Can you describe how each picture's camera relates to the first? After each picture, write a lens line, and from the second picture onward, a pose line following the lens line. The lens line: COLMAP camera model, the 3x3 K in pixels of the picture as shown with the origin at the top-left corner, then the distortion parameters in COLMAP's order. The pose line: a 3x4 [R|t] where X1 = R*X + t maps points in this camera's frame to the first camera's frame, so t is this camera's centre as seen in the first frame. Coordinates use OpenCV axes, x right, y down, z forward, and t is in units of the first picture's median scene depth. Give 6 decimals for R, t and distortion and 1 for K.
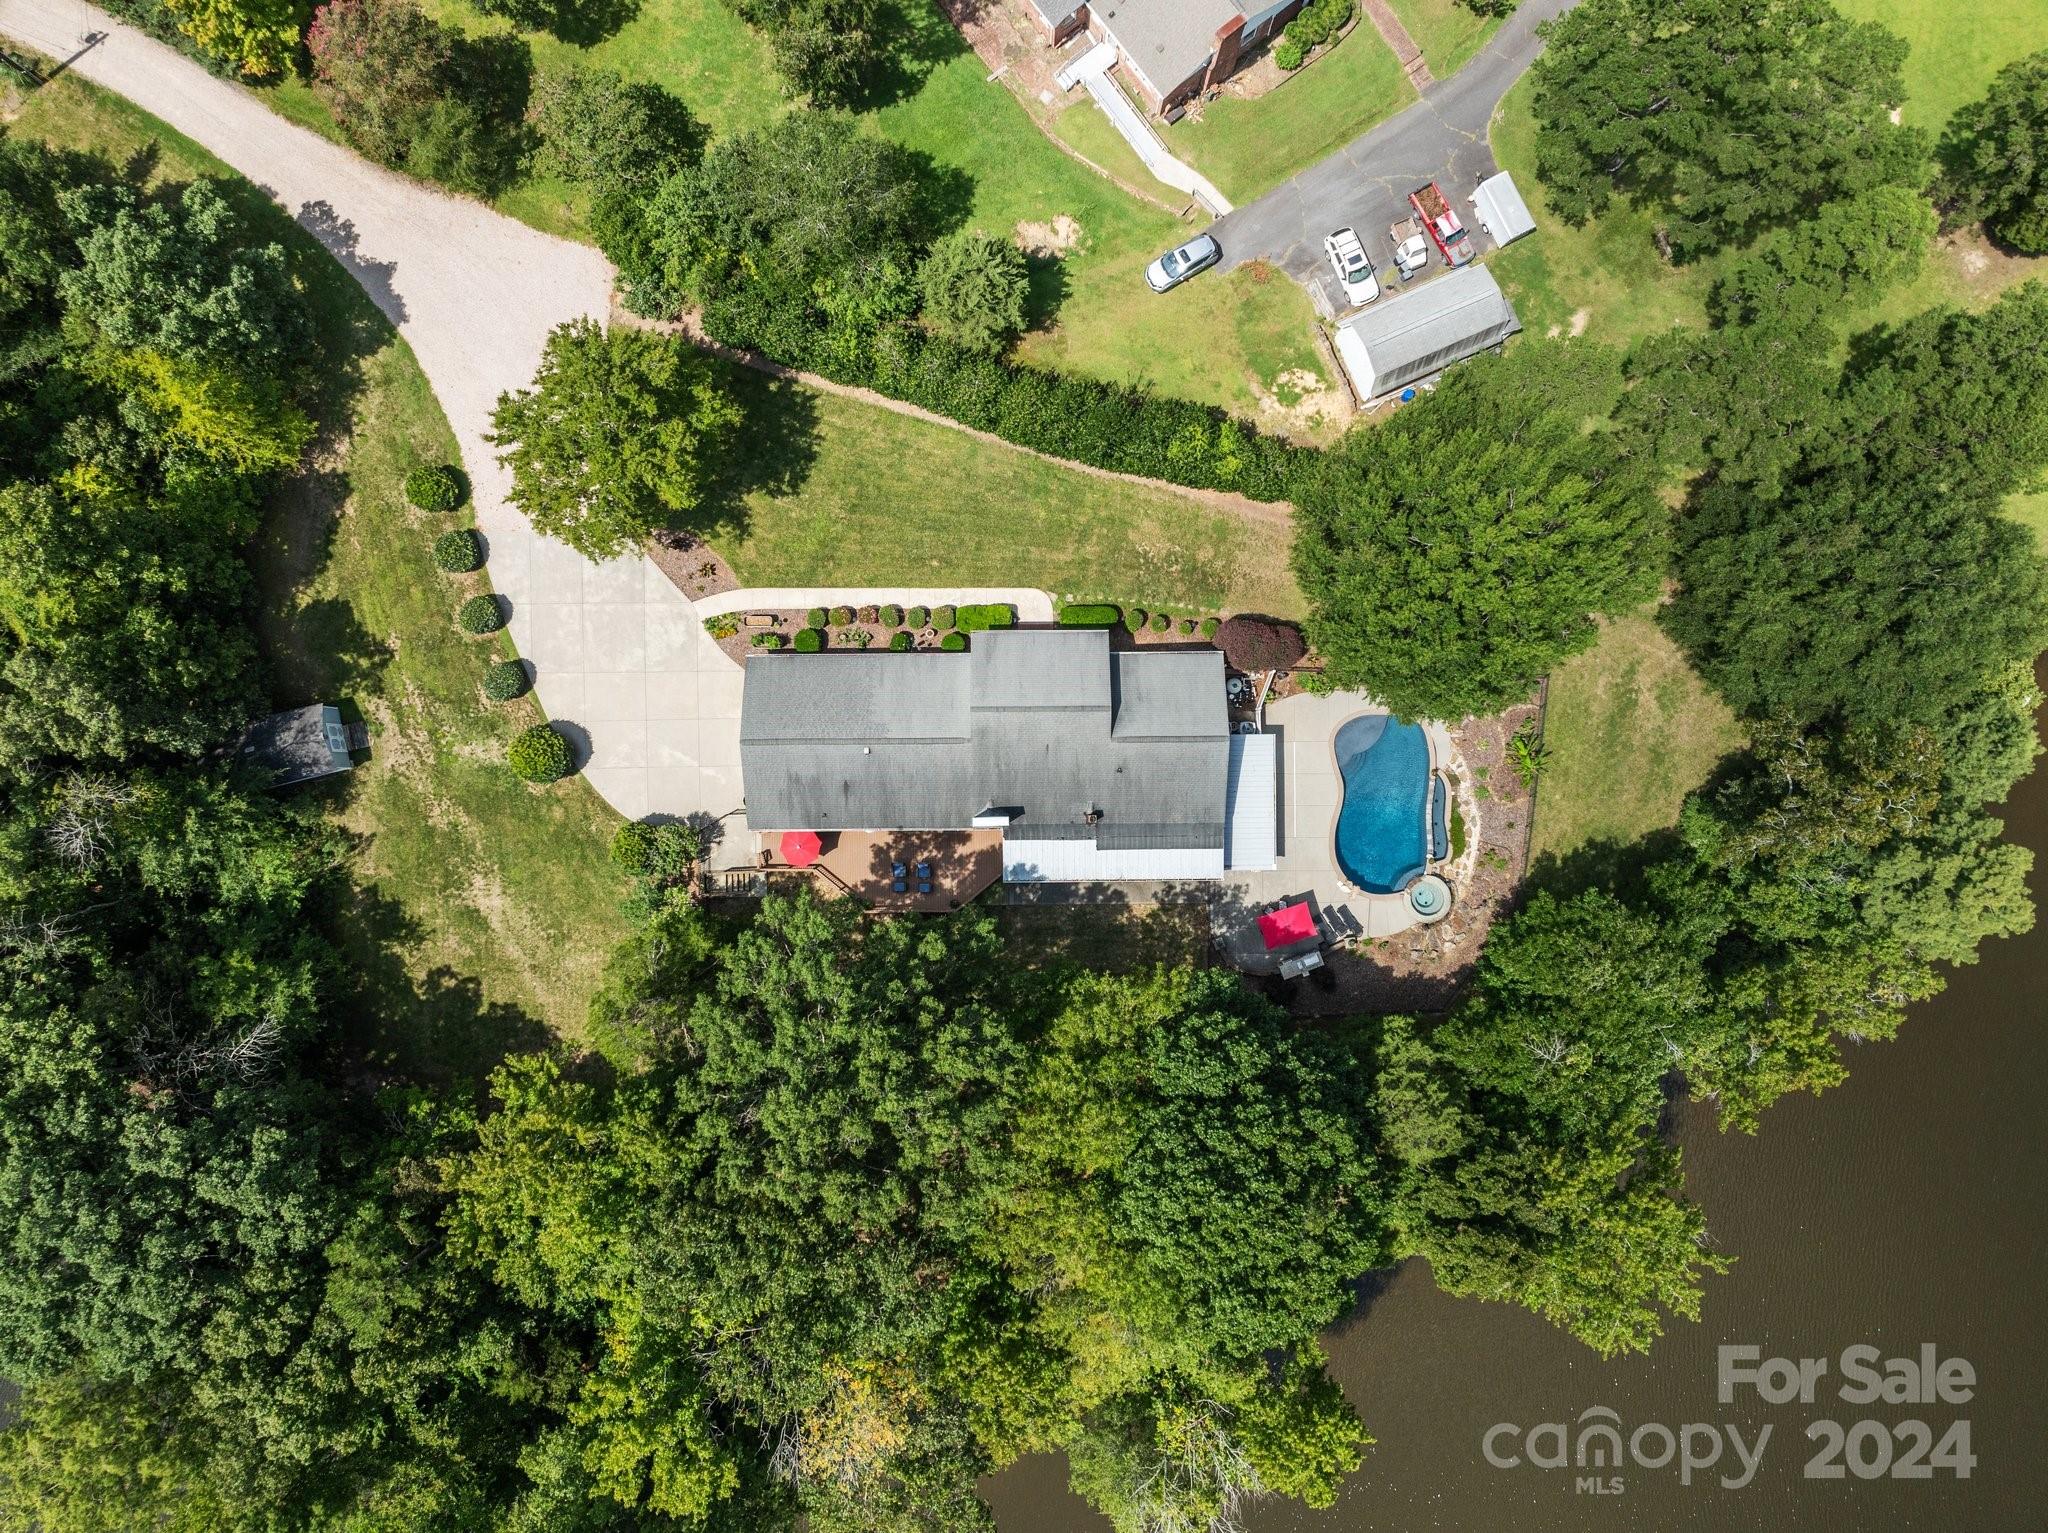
lens RADIAL K [[1446.6, 0, 1022.6], [0, 1446.6, 765.5], [0, 0, 1]] dist [-0.038258, 0.006252]
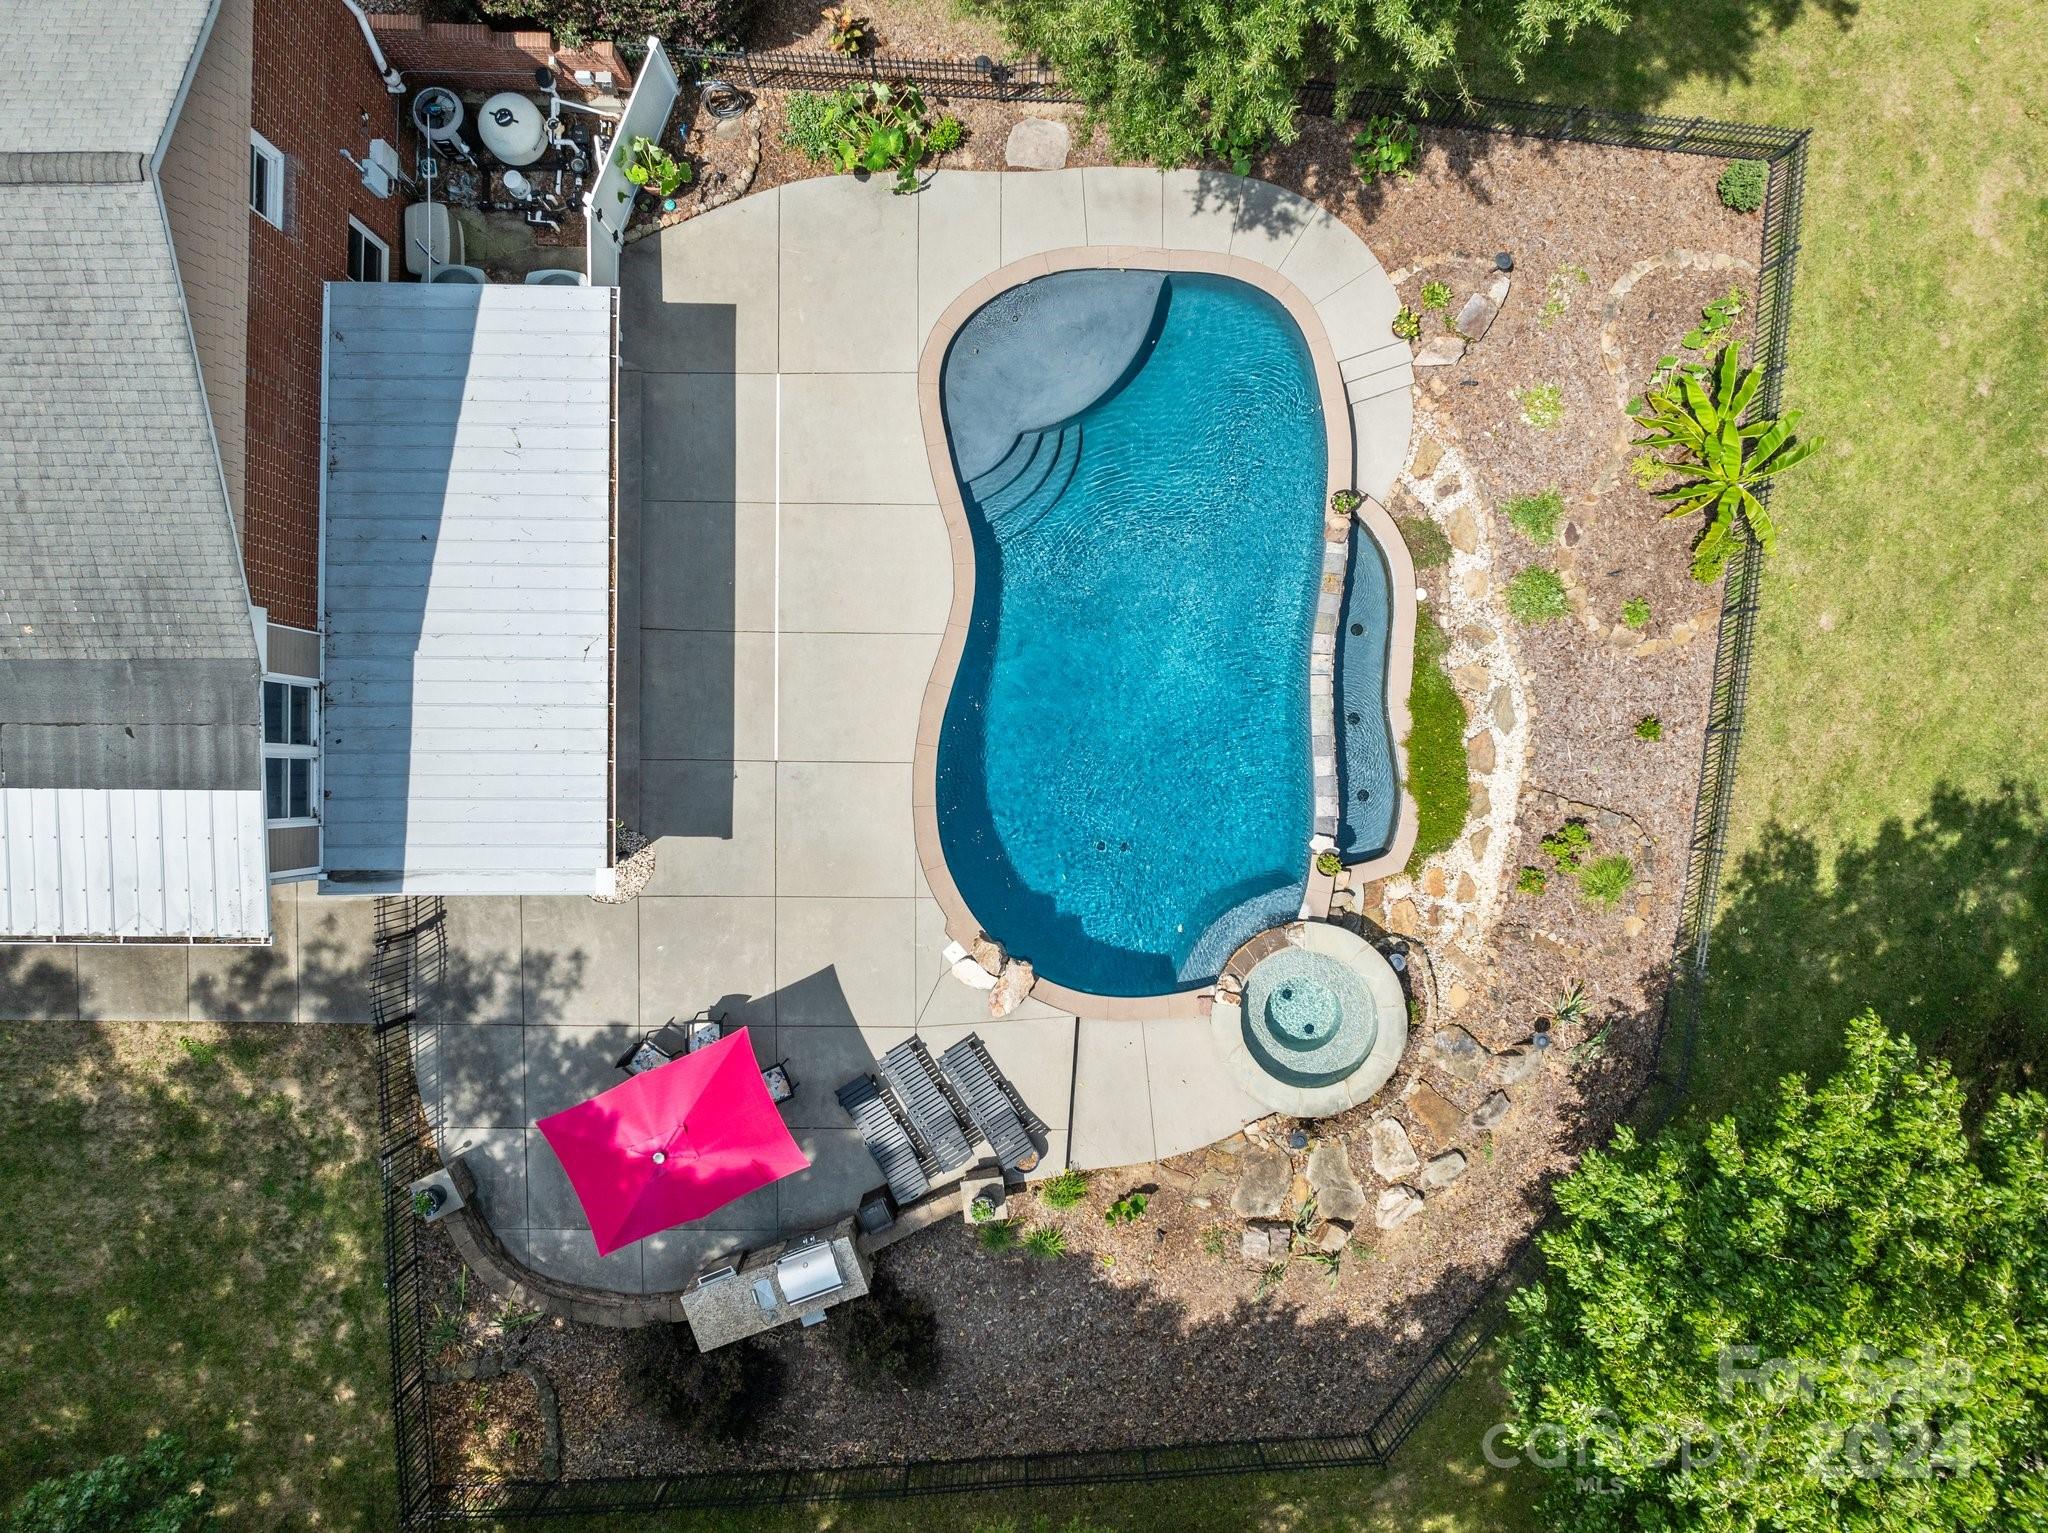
lens RADIAL K [[1446.6, 0, 1027.7], [0, 1446.6, 778.1], [0, 0, 1]] dist [-0.038258, 0.006252]
pose [[0.999950, 0.009934, -0.000918, 0.231889], [-0.009928, 0.999929, 0.006553, 0.050376], [0.000983, -0.006543, 0.999978, 0.752985]]
